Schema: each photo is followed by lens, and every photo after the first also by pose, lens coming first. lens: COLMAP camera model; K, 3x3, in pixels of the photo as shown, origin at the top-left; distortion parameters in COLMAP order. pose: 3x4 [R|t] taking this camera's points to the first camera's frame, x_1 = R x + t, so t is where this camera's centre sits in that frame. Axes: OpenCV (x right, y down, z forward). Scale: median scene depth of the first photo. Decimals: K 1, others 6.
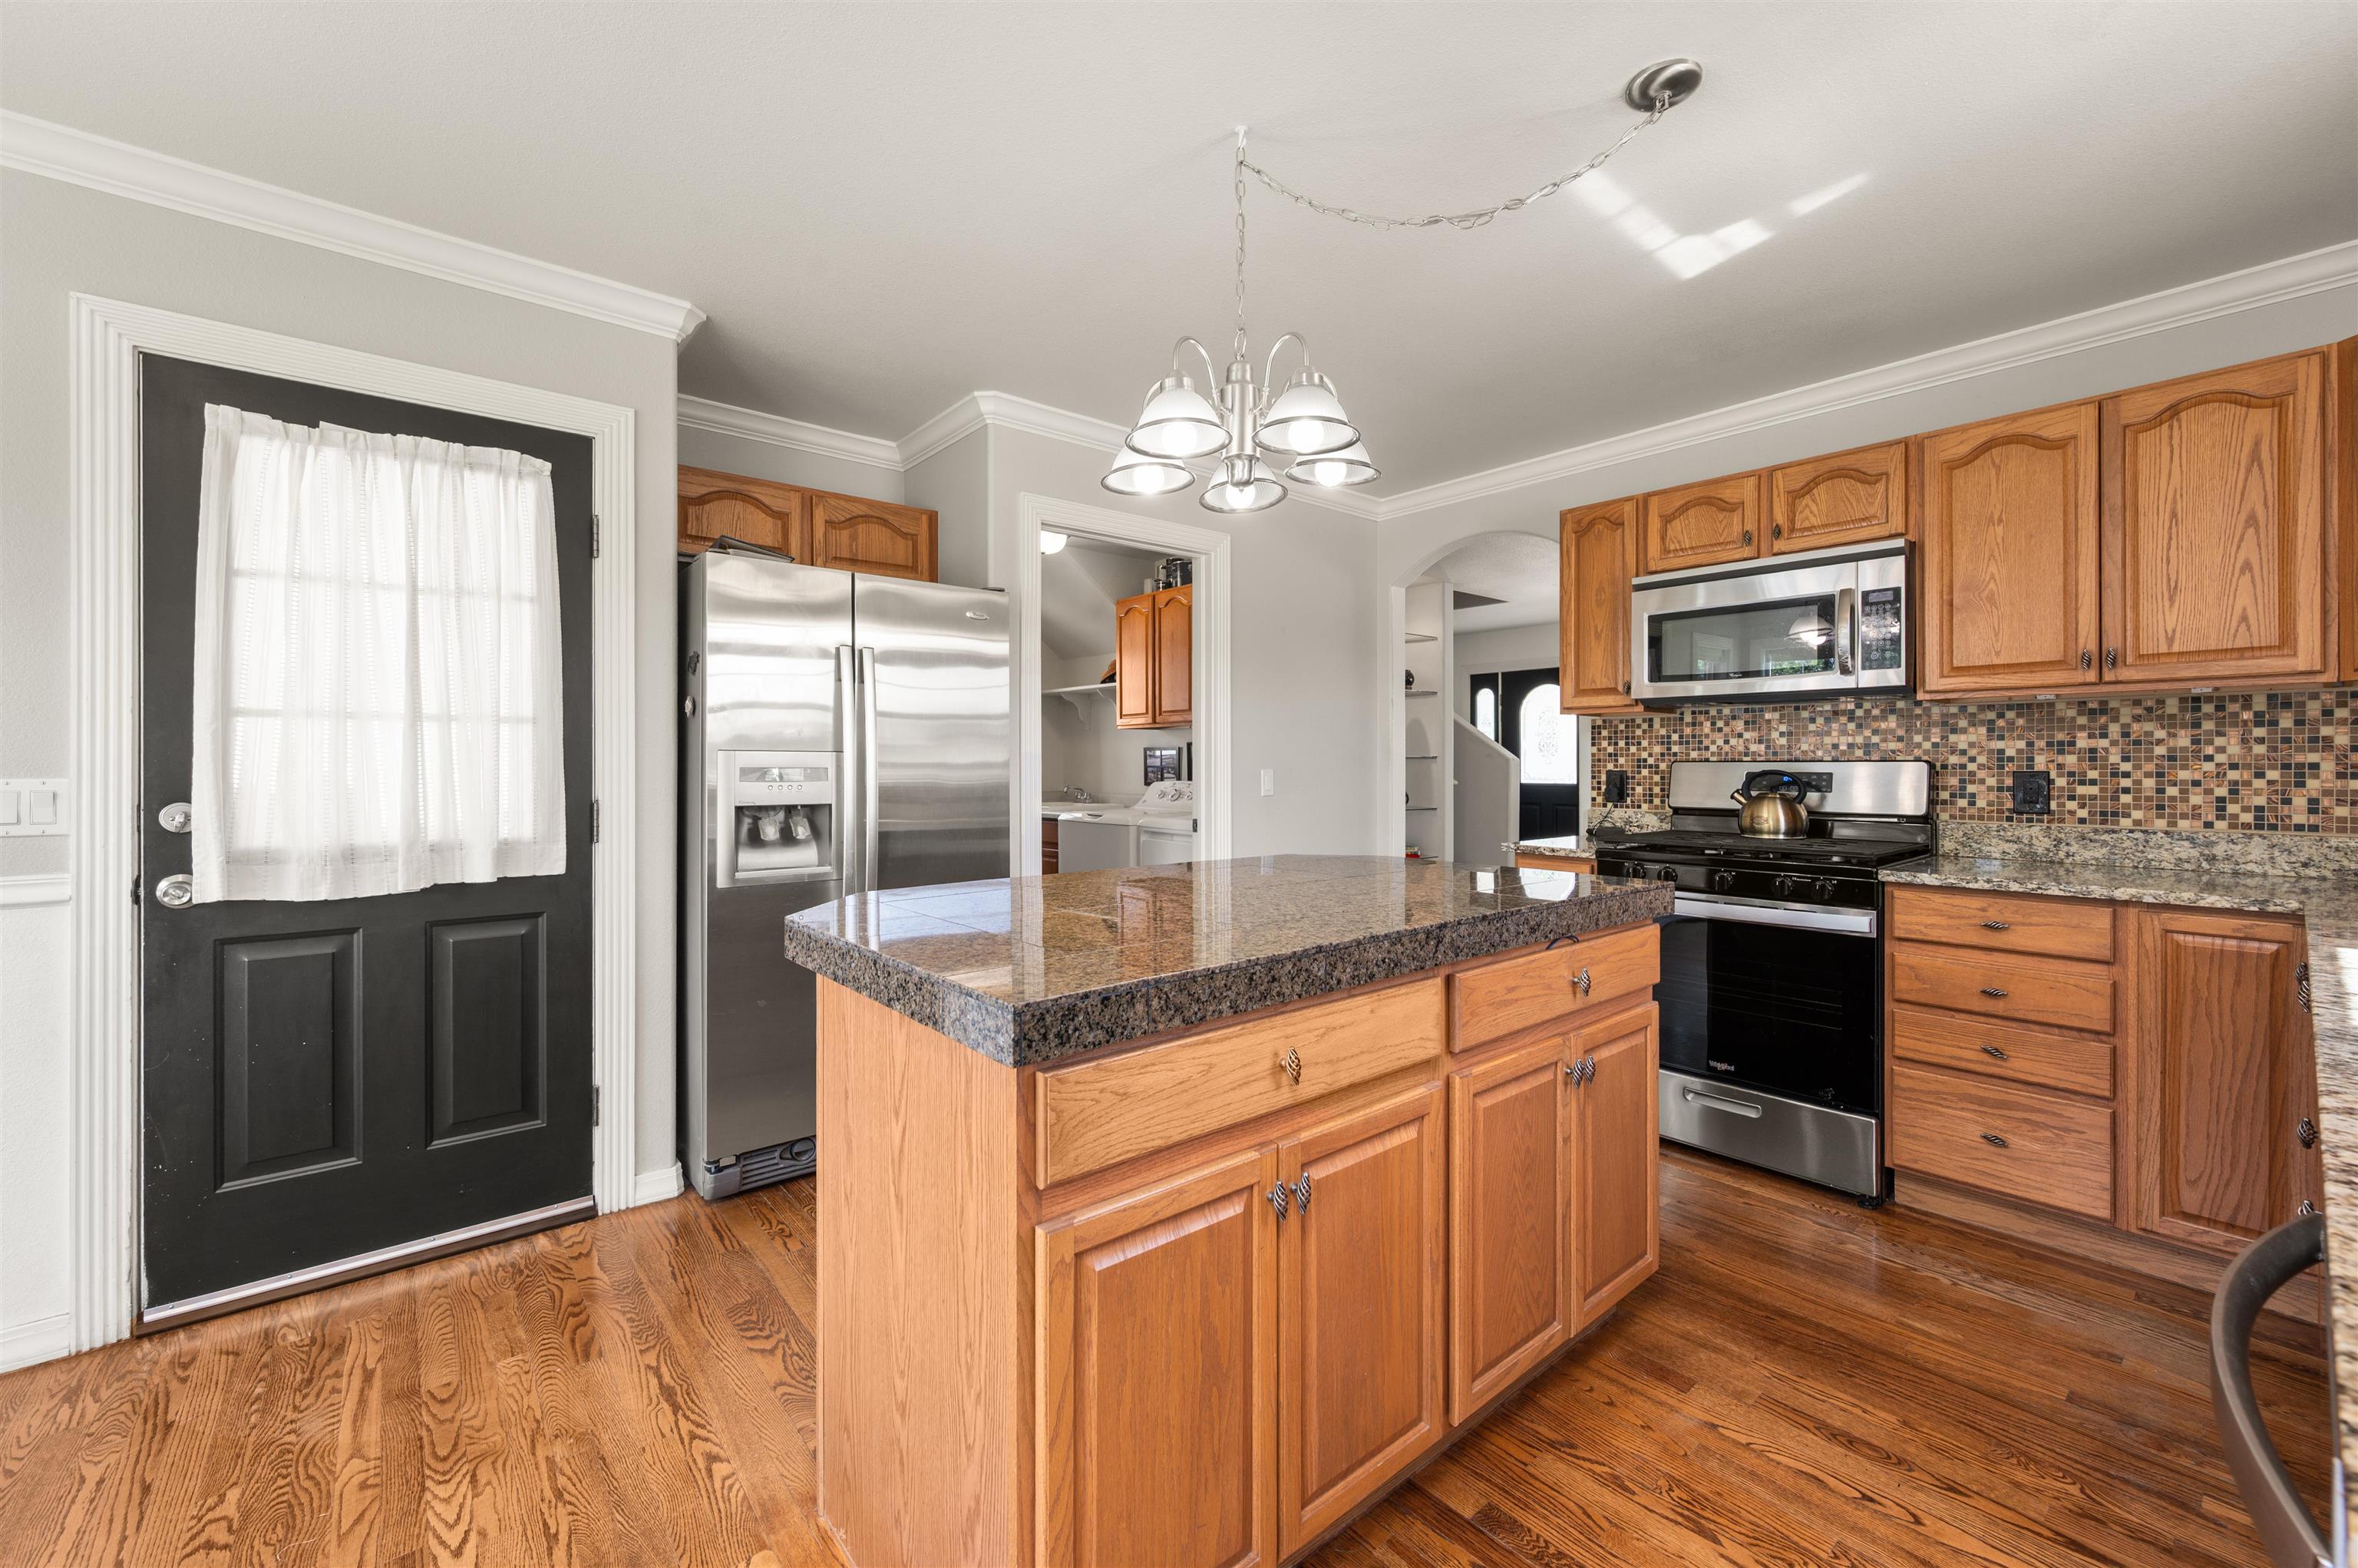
lens RADIAL K [[929.9, 0, 1177.6], [0, 929.9, 765.0], [0, 0, 1]] dist [-0.001722, -0.000894]
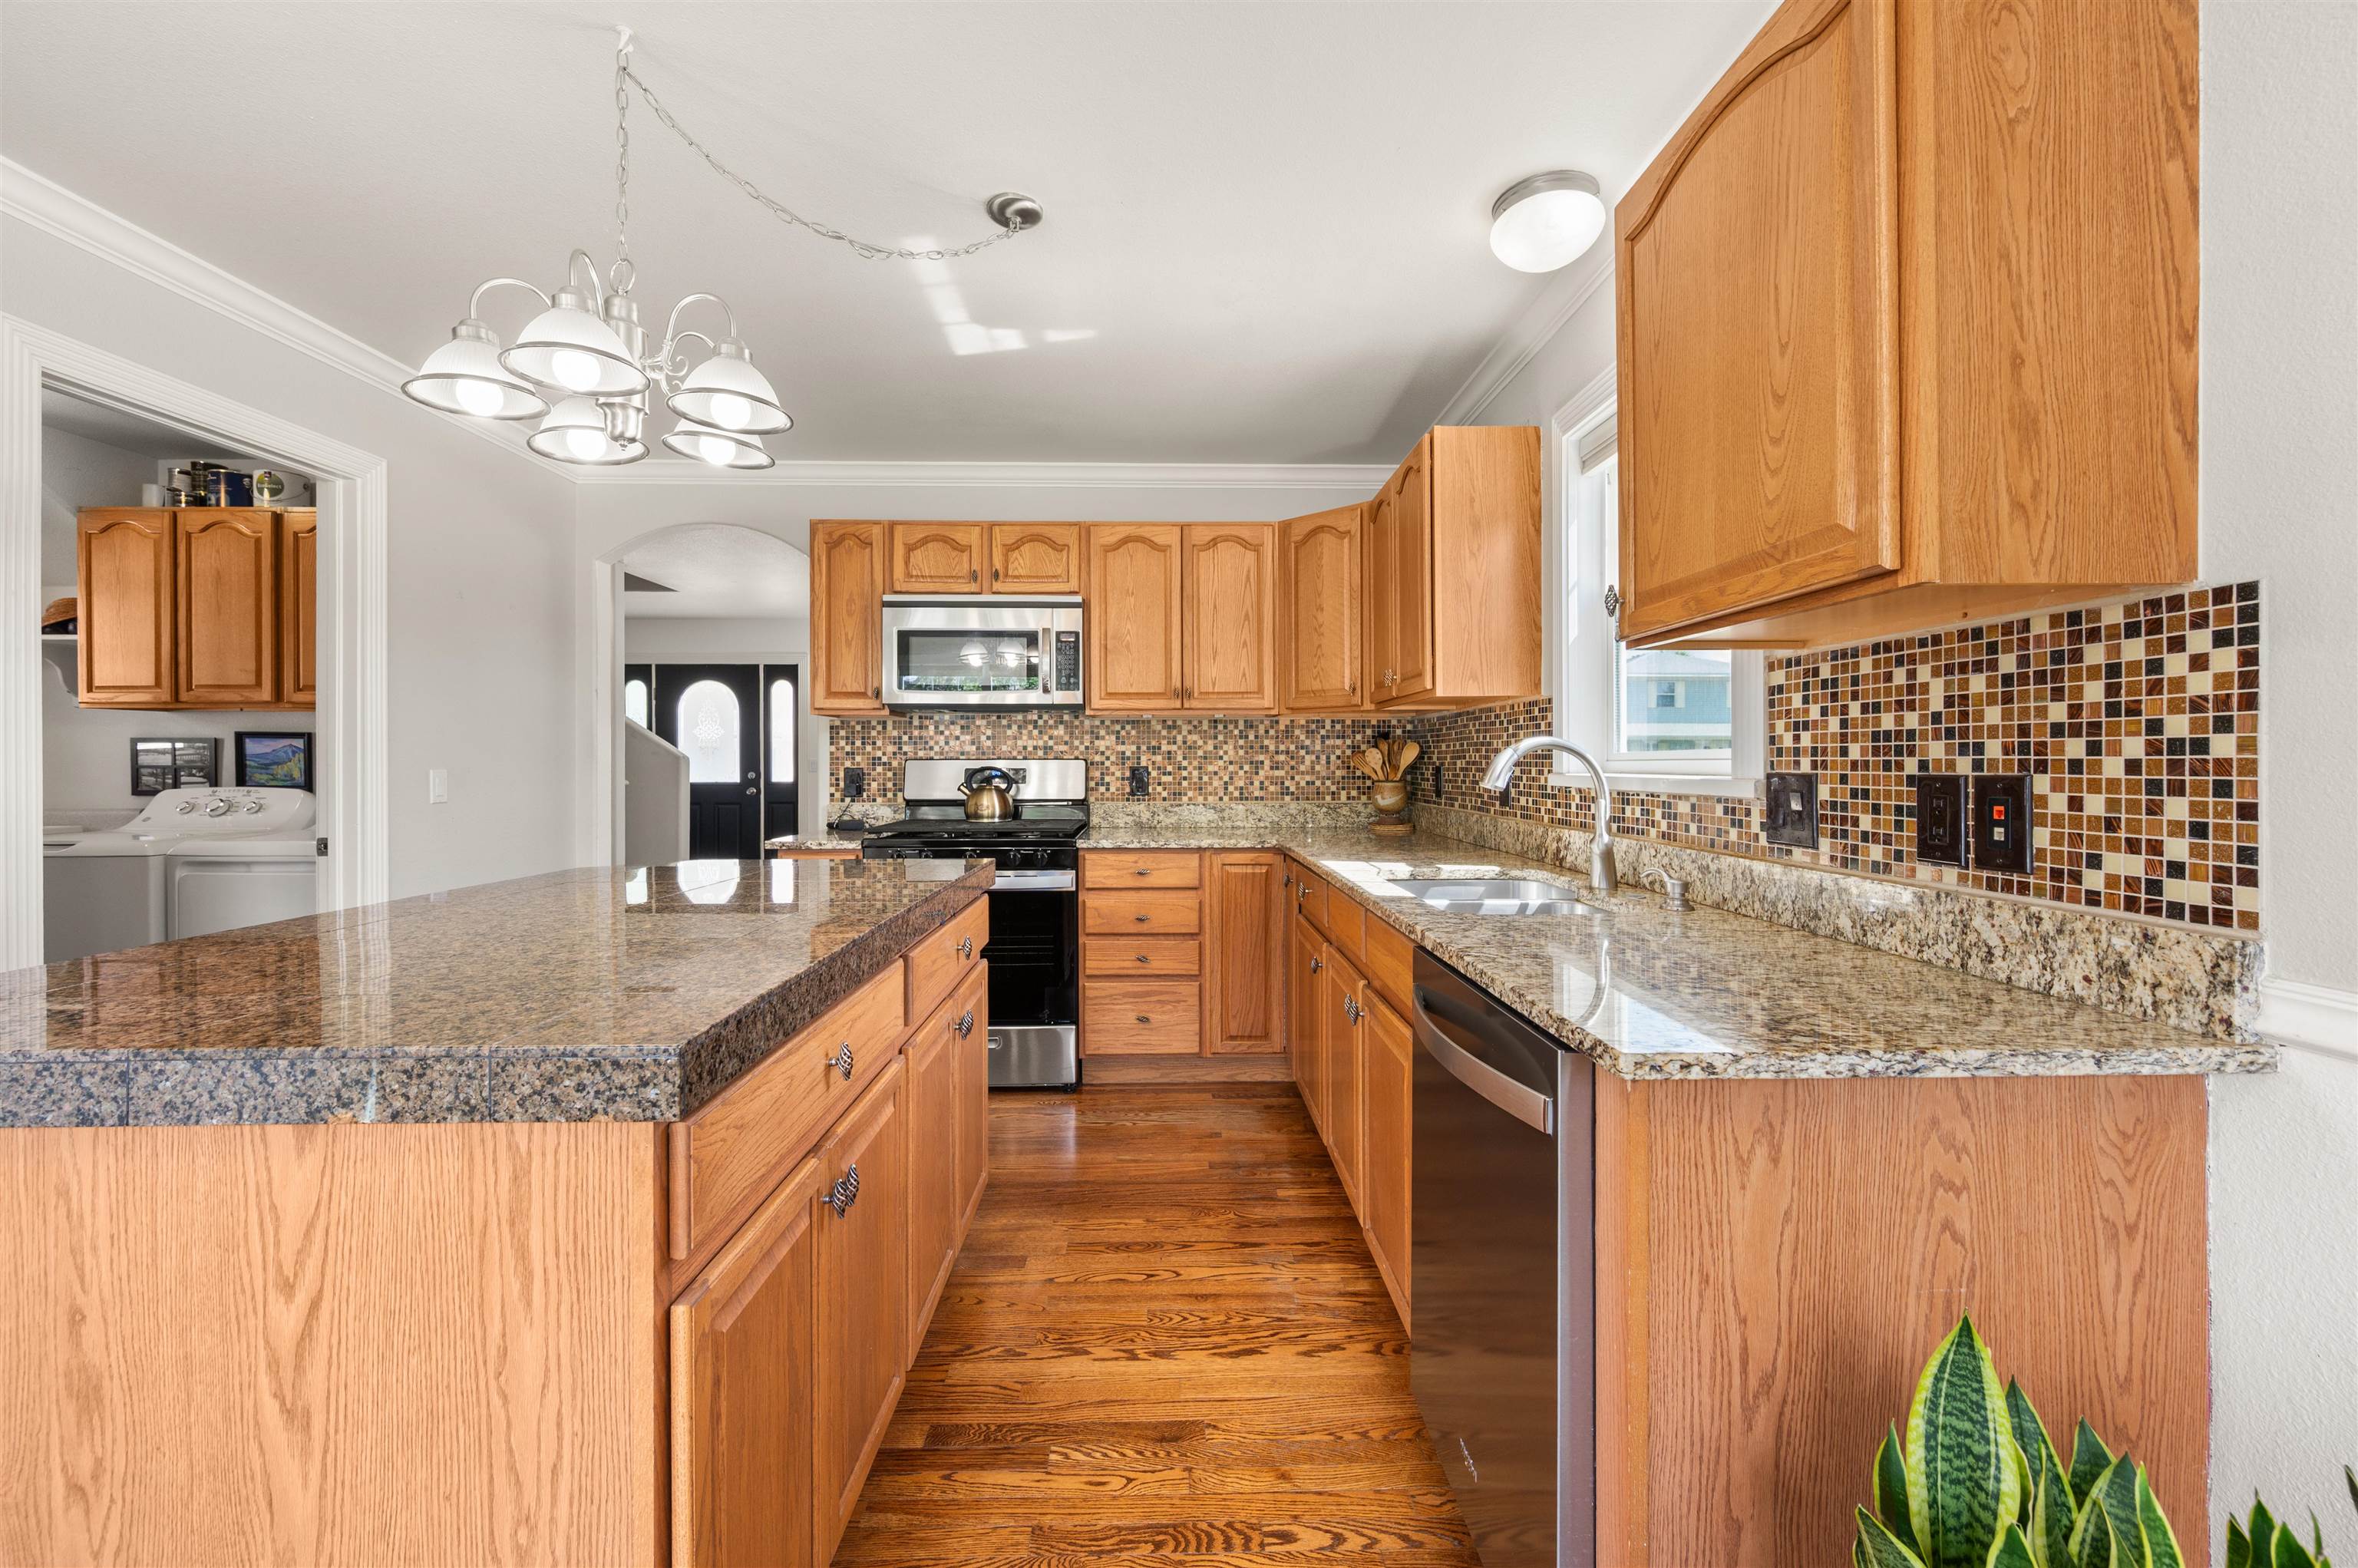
lens RADIAL K [[932.2, 0, 1179.7], [0, 932.2, 757.8], [0, 0, 1]] dist [-0.001686, 0.000393]
pose [[0.617798, 0.002297, 0.786333, -0.200922], [0.002671, 0.999984, -0.005019, 0.000715], [-0.786332, 0.005201, 0.617782, 0.041165]]
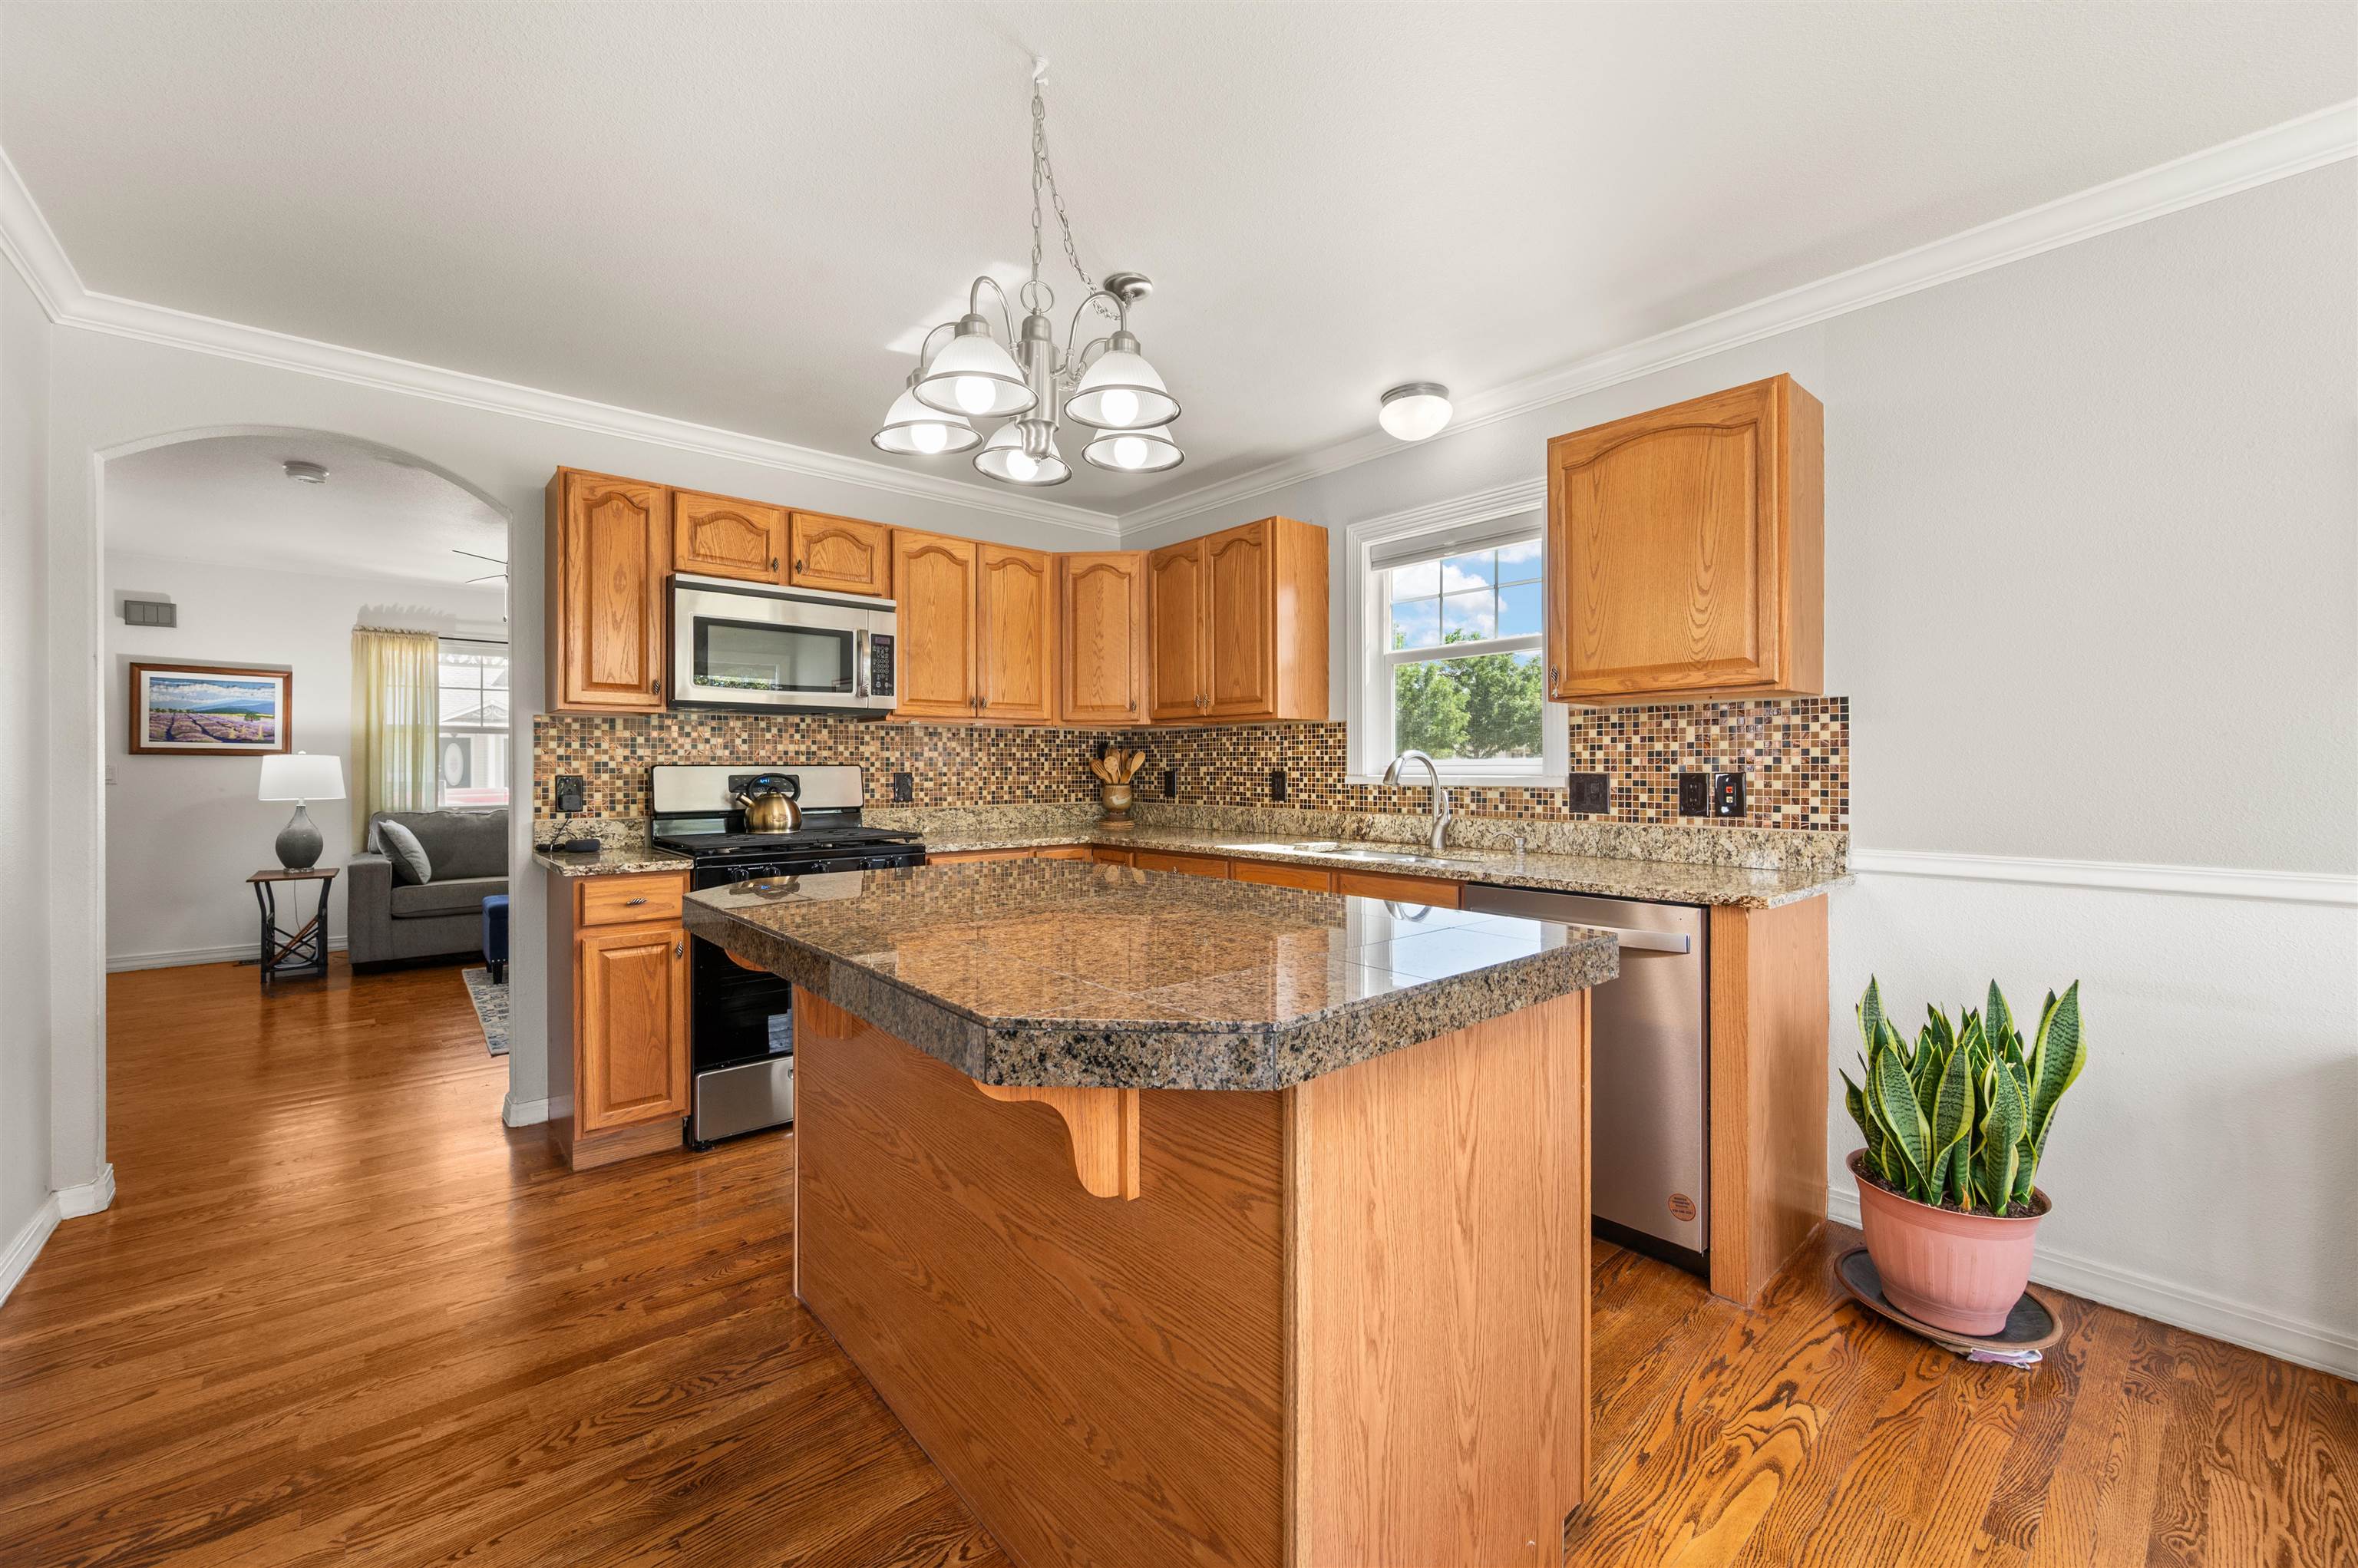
lens RADIAL K [[929.9, 0, 1177.6], [0, 929.9, 765.0], [0, 0, 1]] dist [-0.001722, -0.000894]
pose [[-0.019349, 0.003036, 0.999808, -0.567221], [0.003506, 0.999989, -0.002969, 0.000728], [-0.999807, 0.003447, -0.019360, 0.604690]]
